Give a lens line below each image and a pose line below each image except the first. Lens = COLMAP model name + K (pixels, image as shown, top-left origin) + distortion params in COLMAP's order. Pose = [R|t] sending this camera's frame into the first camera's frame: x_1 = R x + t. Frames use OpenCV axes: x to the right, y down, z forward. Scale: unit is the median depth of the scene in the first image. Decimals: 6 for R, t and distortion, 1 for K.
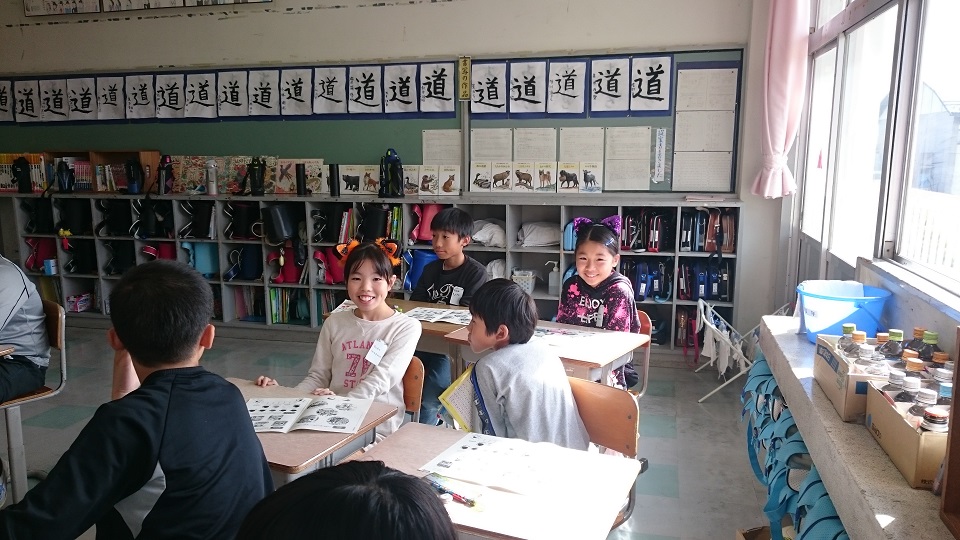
lens RADIAL K [[716.4, 0, 477.8], [0, 716.4, 270.0], [0, 0, 1]] dist [0.035682, -0.004625]
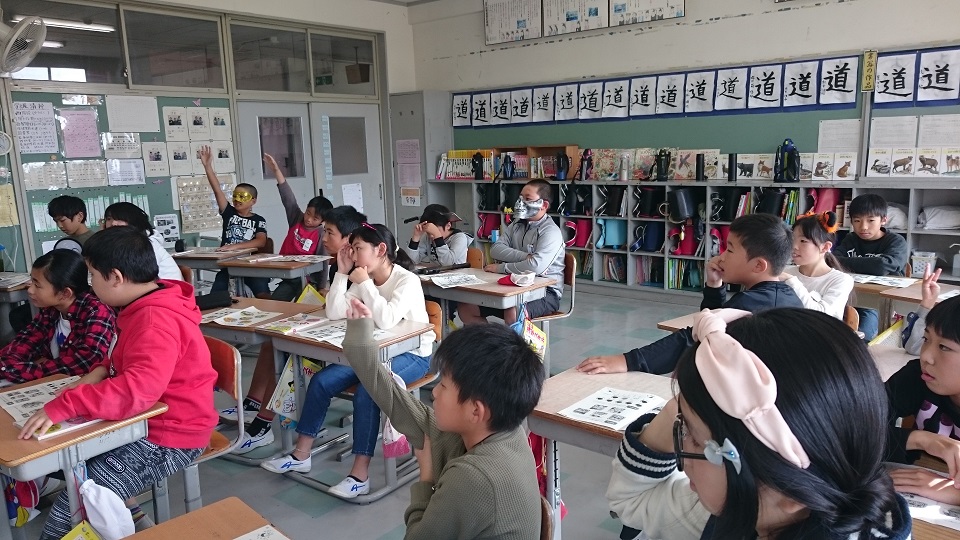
lens RADIAL K [[716.4, 0, 483.6], [0, 716.4, 268.8], [0, 0, 1]] dist [0.035682, -0.004625]
pose [[0.910028, 0.051511, -0.411335, -0.077766], [-0.044063, 0.998648, 0.027575, 0.022592], [0.412199, -0.006969, 0.911067, -0.214487]]
